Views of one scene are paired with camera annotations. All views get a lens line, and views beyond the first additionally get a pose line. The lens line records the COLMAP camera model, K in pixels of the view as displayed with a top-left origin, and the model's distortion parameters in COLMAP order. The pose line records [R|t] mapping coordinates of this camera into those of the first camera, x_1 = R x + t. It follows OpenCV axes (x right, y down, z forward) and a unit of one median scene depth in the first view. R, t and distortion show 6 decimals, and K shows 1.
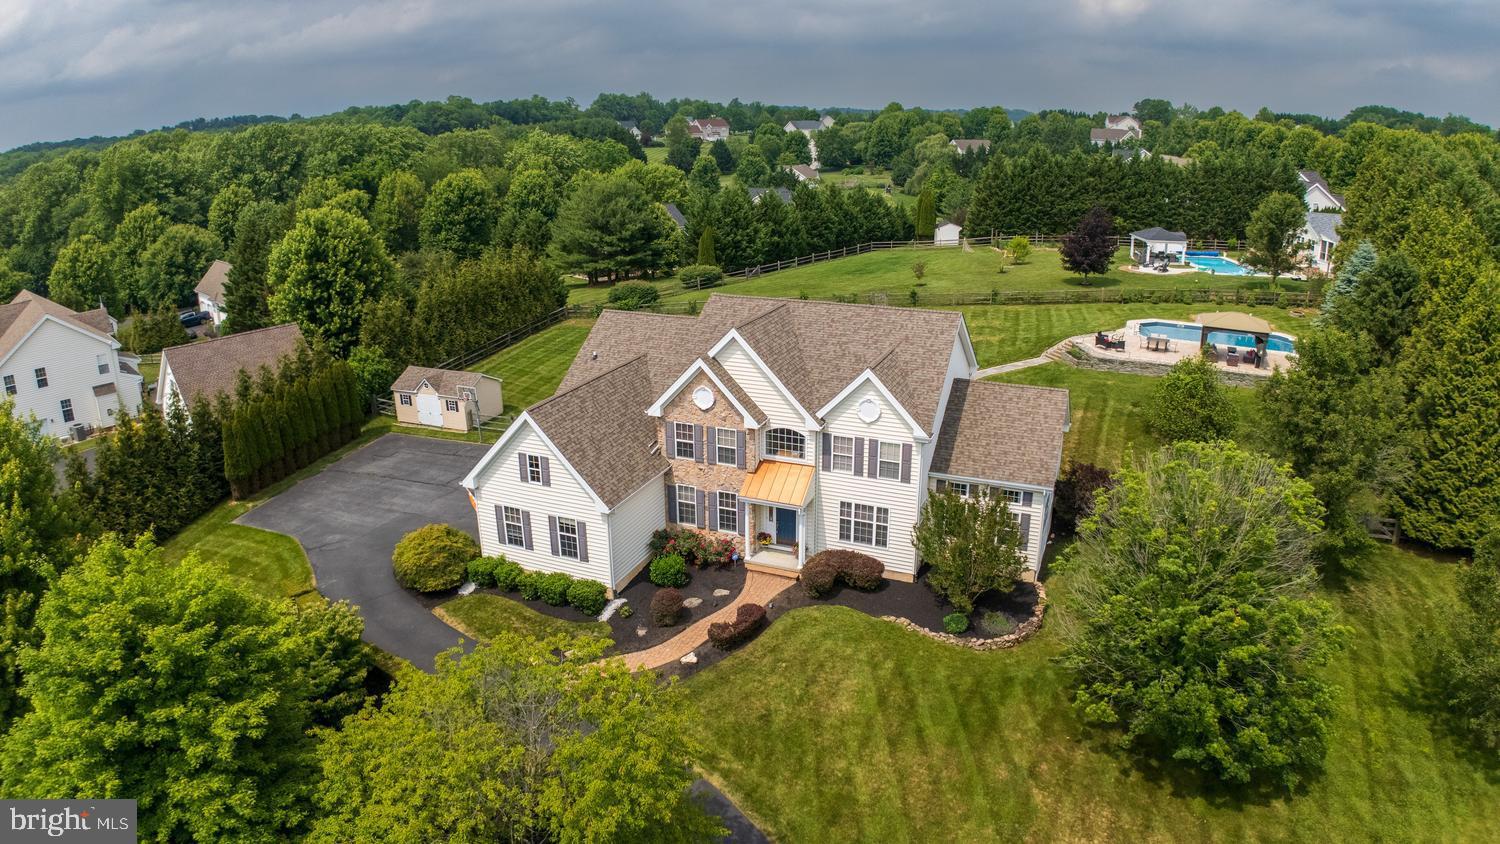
lens RADIAL K [[934.6, 0, 750.0], [0, 934.6, 422.0], [0, 0, 1]] dist [-0.161545, 0.004486]
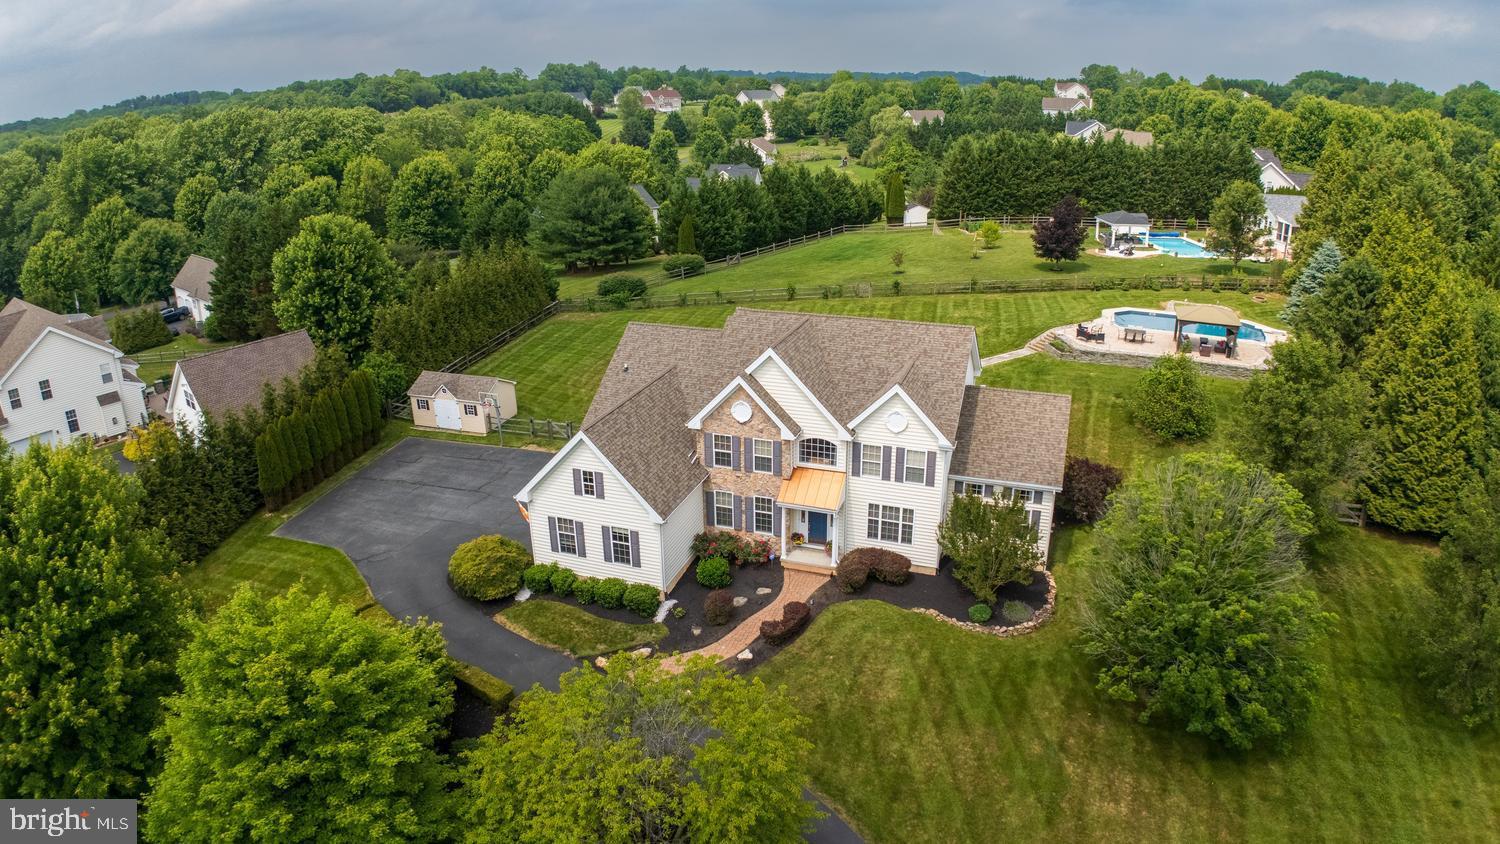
lens RADIAL K [[934.6, 0, 750.0], [0, 934.6, 422.0], [0, 0, 1]] dist [-0.161545, 0.004486]
pose [[0.998312, -0.023579, 0.053082, -0.078588], [0.021573, 0.999043, 0.038048, -0.044038], [-0.053928, -0.036838, 0.997865, -0.061753]]
